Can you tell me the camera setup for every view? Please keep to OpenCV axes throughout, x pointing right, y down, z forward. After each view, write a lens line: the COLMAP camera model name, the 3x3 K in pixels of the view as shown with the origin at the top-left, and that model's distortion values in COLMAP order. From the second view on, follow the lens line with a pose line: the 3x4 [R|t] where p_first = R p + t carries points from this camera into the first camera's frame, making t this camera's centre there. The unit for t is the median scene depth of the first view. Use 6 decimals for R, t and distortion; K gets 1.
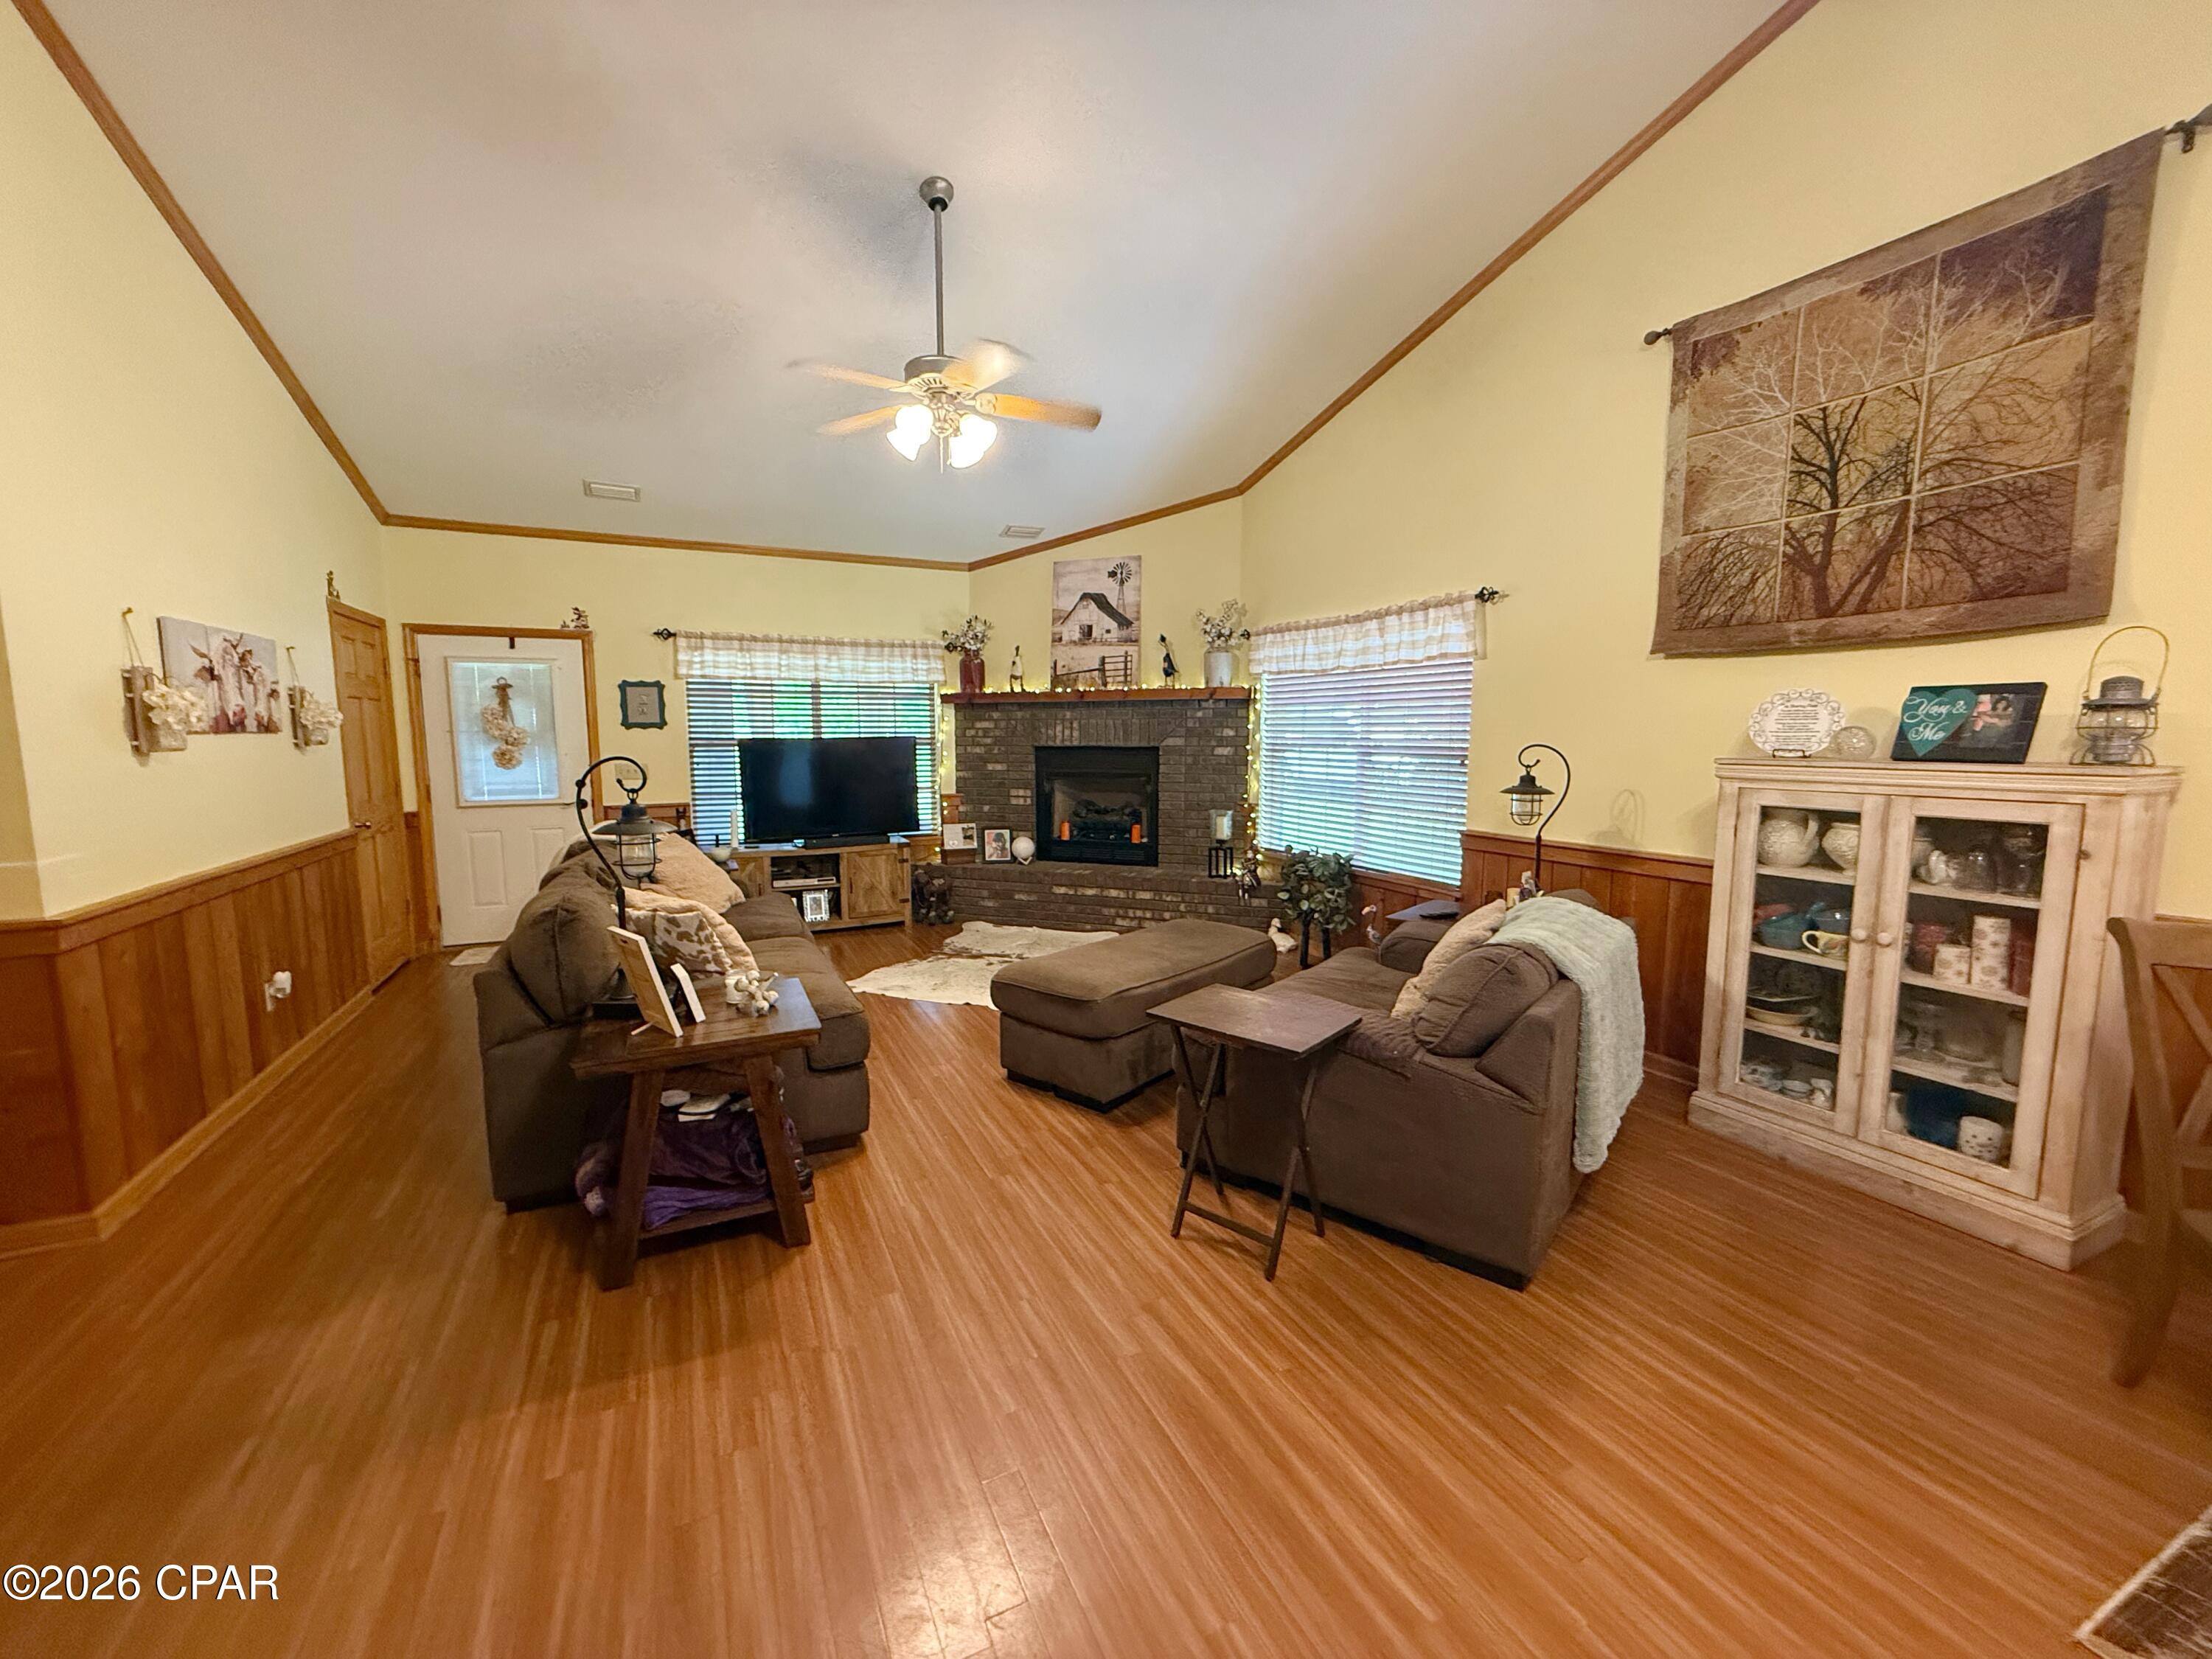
lens RADIAL K [[882.8, 0, 1107.3], [0, 882.8, 829.9], [0, 0, 1]] dist [0.001099, 0.000132]
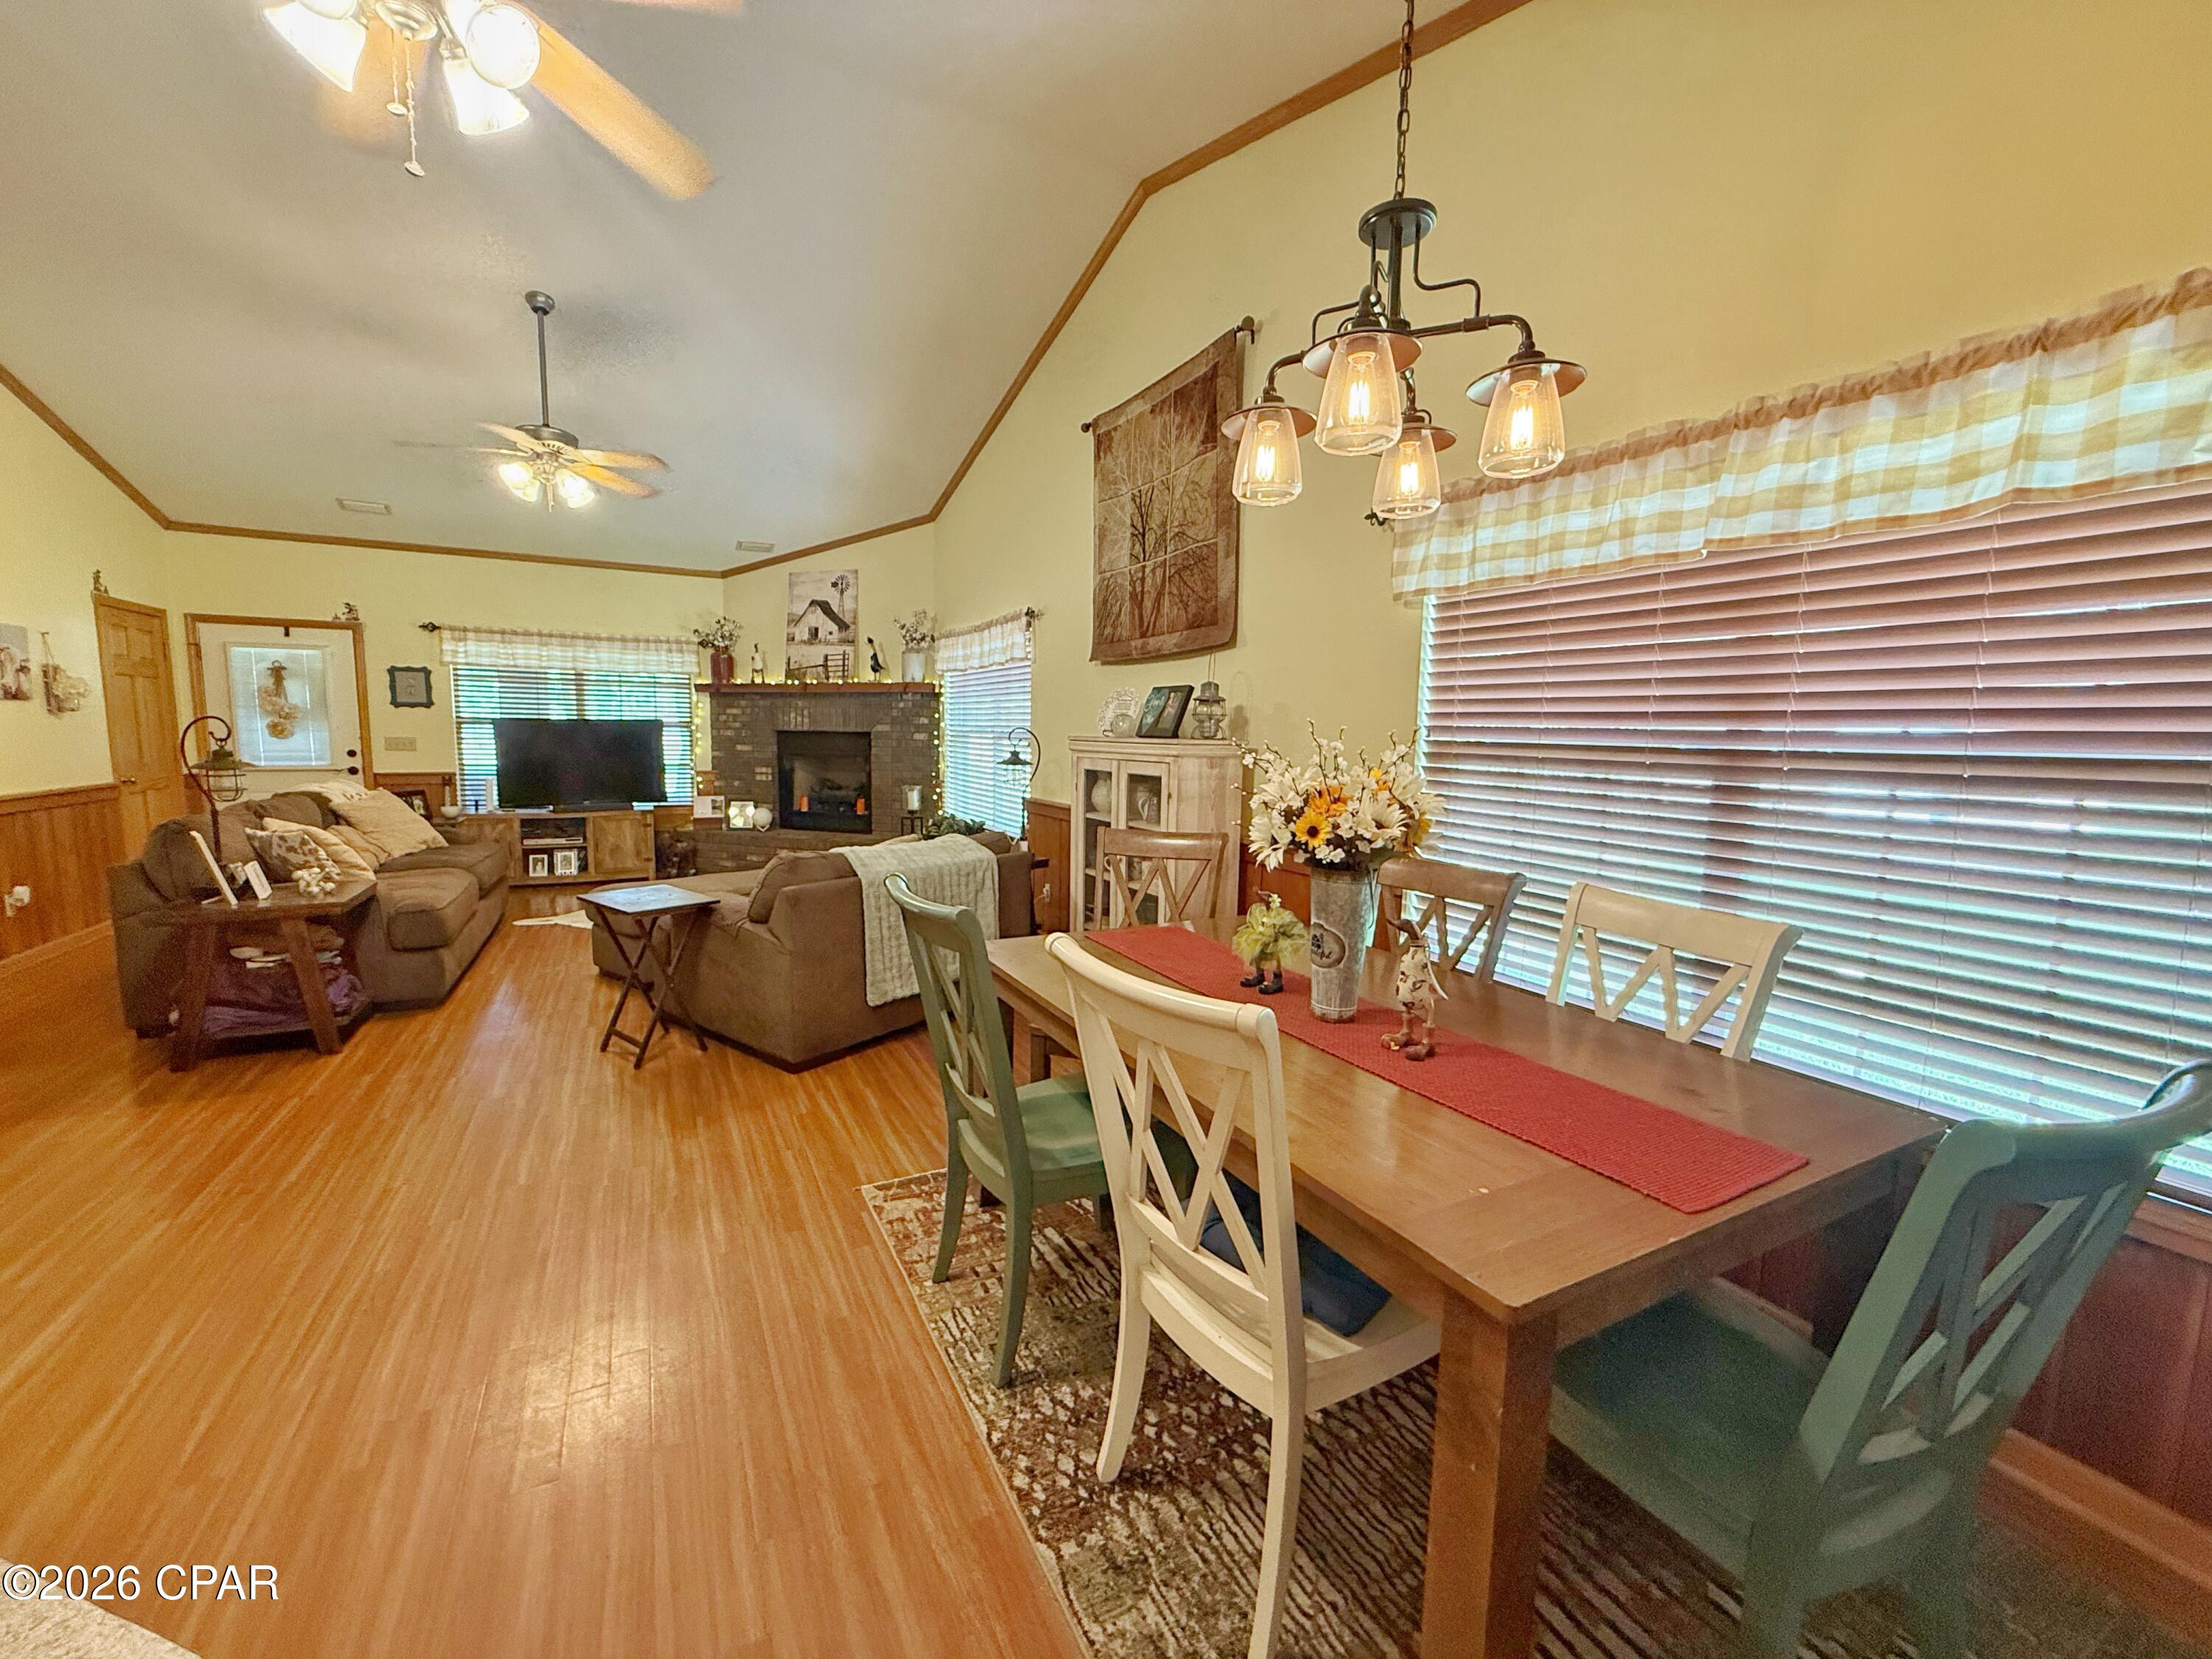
lens RADIAL K [[882.8, 0, 1101.3], [0, 882.8, 827.6], [0, 0, 1]] dist [0.001099, 0.000132]
pose [[0.999150, 0.013995, 0.038769, 0.342079], [-0.013957, 0.999902, -0.001266, 0.032660], [-0.038783, 0.000723, 0.999247, -0.201818]]
